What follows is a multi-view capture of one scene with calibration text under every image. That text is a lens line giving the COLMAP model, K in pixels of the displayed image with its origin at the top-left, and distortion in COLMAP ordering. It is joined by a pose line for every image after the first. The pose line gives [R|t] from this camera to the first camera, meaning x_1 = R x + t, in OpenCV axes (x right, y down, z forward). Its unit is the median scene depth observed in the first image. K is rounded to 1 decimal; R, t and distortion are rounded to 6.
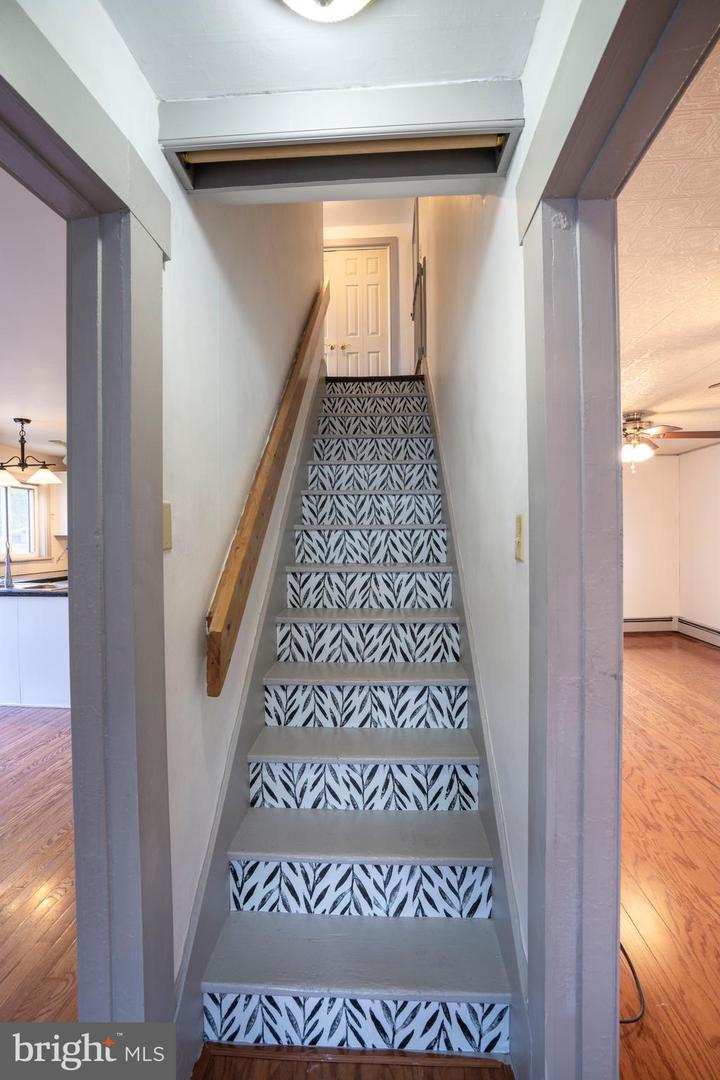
lens RADIAL K [[498.2, 0, 366.2], [0, 498.2, 544.0], [0, 0, 1]] dist [-0.048709, 0.014830]
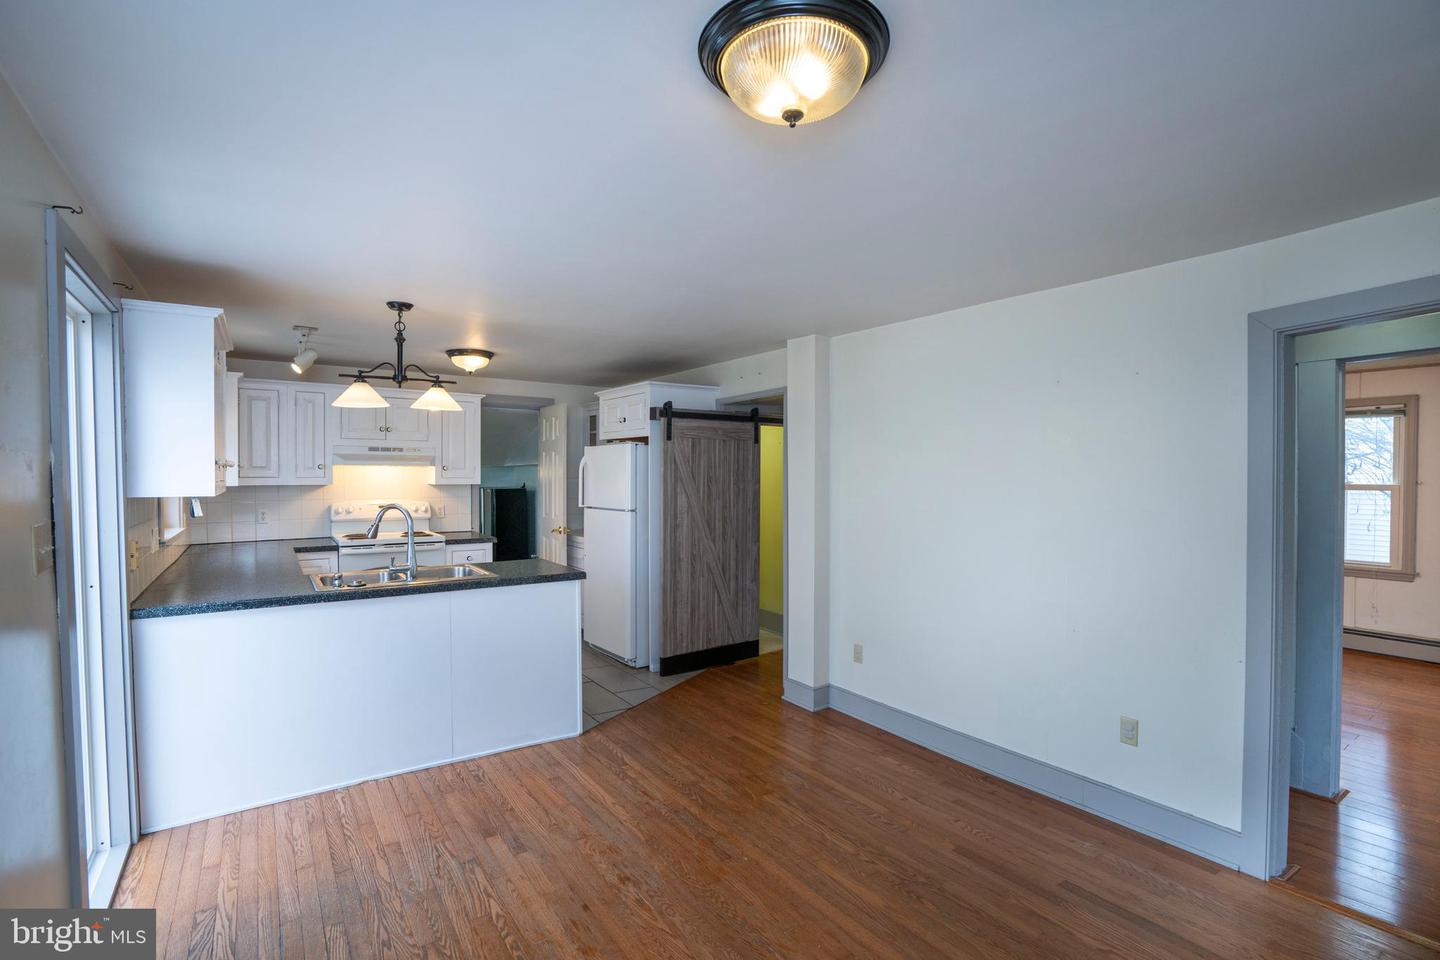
lens RADIAL K [[664.2, 0, 728.8], [0, 664.2, 480.2], [0, 0, 1]] dist [-0.048709, 0.014830]
pose [[0.780542, 0.002114, 0.625100, -0.902267], [0.001738, 0.999983, -0.005552, -0.028869], [-0.625101, 0.005420, 0.780525, 0.098534]]
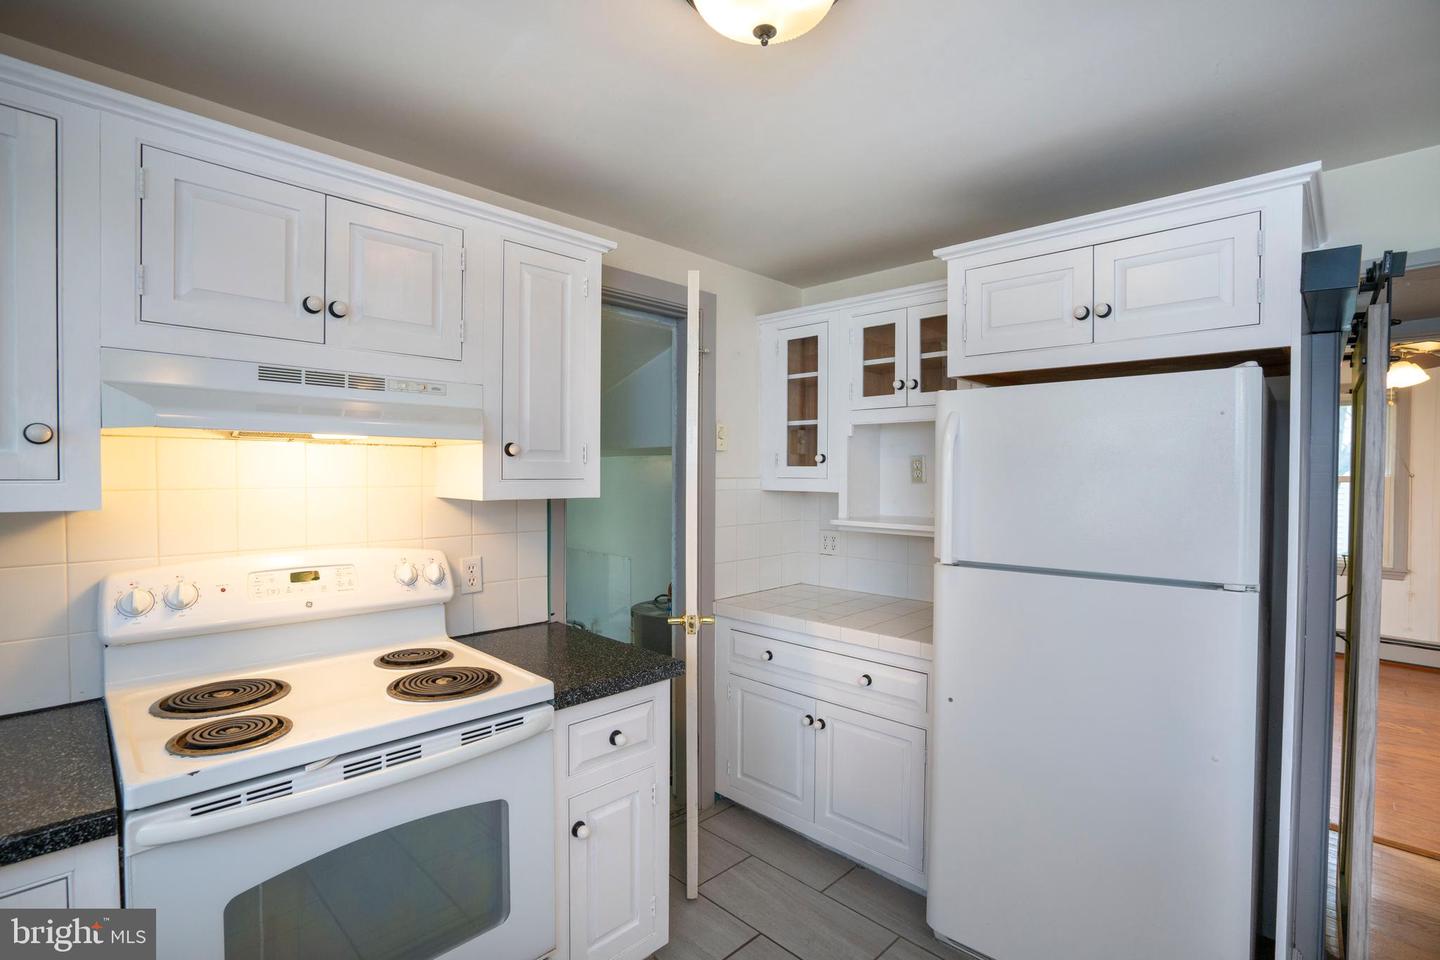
lens RADIAL K [[664.2, 0, 727.6], [0, 664.2, 482.1], [0, 0, 1]] dist [-0.048709, 0.014830]
pose [[0.660128, -0.001863, 0.751151, -0.745544], [0.003077, 0.999995, -0.000224, -0.040079], [-0.751147, 0.002459, 0.660130, 1.123552]]
